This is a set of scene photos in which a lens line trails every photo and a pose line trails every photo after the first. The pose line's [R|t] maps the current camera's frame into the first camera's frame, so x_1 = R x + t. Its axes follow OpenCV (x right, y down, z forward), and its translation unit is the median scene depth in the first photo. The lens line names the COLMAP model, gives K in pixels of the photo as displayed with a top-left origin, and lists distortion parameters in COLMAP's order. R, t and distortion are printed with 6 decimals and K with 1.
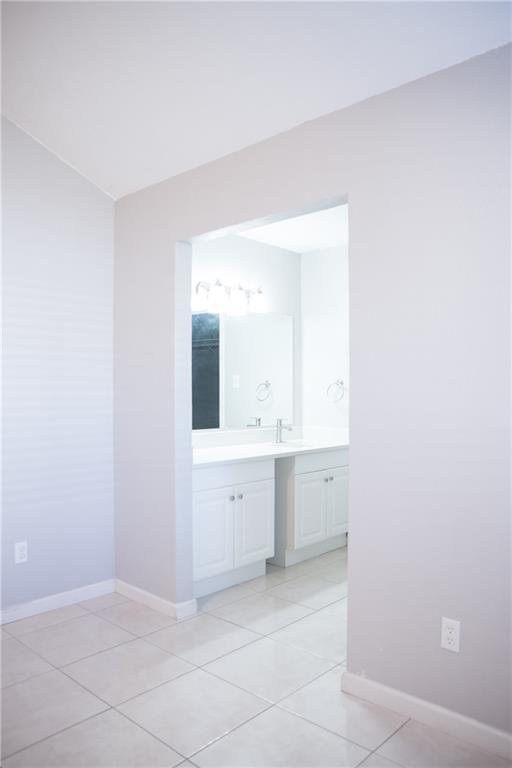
lens RADIAL K [[566.9, 0, 256.0], [0, 566.9, 384.0], [0, 0, 1]] dist [-0.152867, 0.122534]
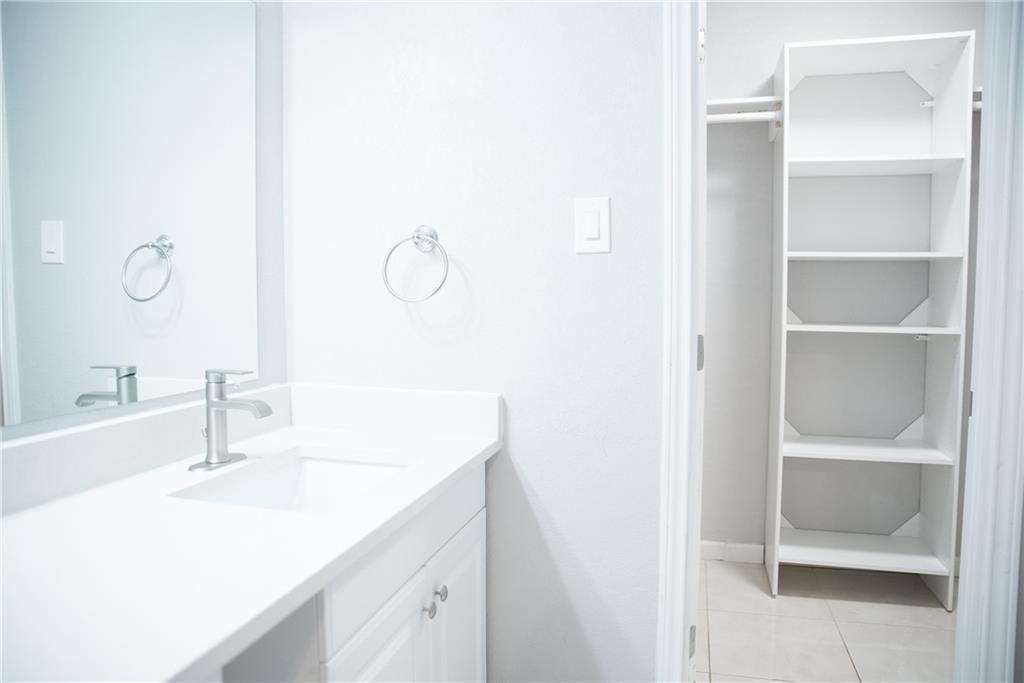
lens RADIAL K [[702.0, 0, 509.1], [0, 702.0, 345.3], [0, 0, 1]] dist [-0.130183, 0.096411]
pose [[0.886668, -0.029802, 0.461444, 0.015798], [-0.005848, 0.997118, 0.075637, 0.025840], [-0.462369, -0.069763, 0.883939, 0.649934]]
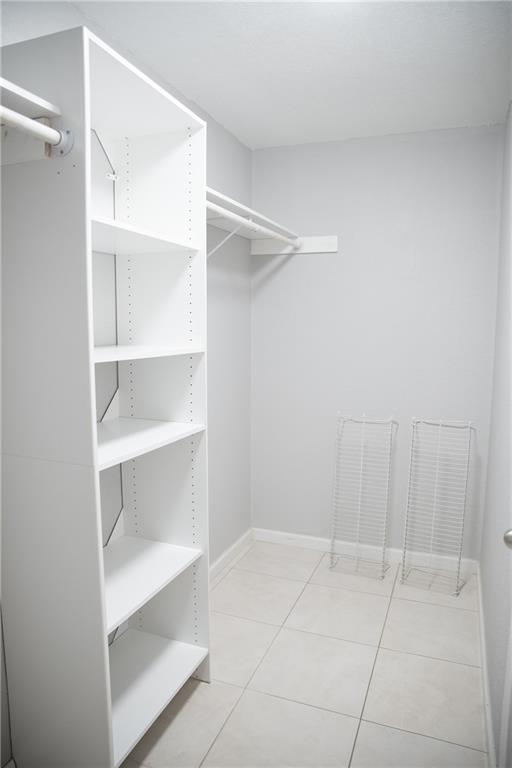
lens RADIAL K [[527.0, 0, 256.0], [0, 527.0, 384.0], [0, 0, 1]] dist [-0.130582, 0.100667]
pose [[-0.366136, -0.108143, 0.924256, 0.109156], [-0.016435, 0.993821, 0.109771, -0.002971], [-0.930416, 0.025001, -0.365651, 0.879237]]
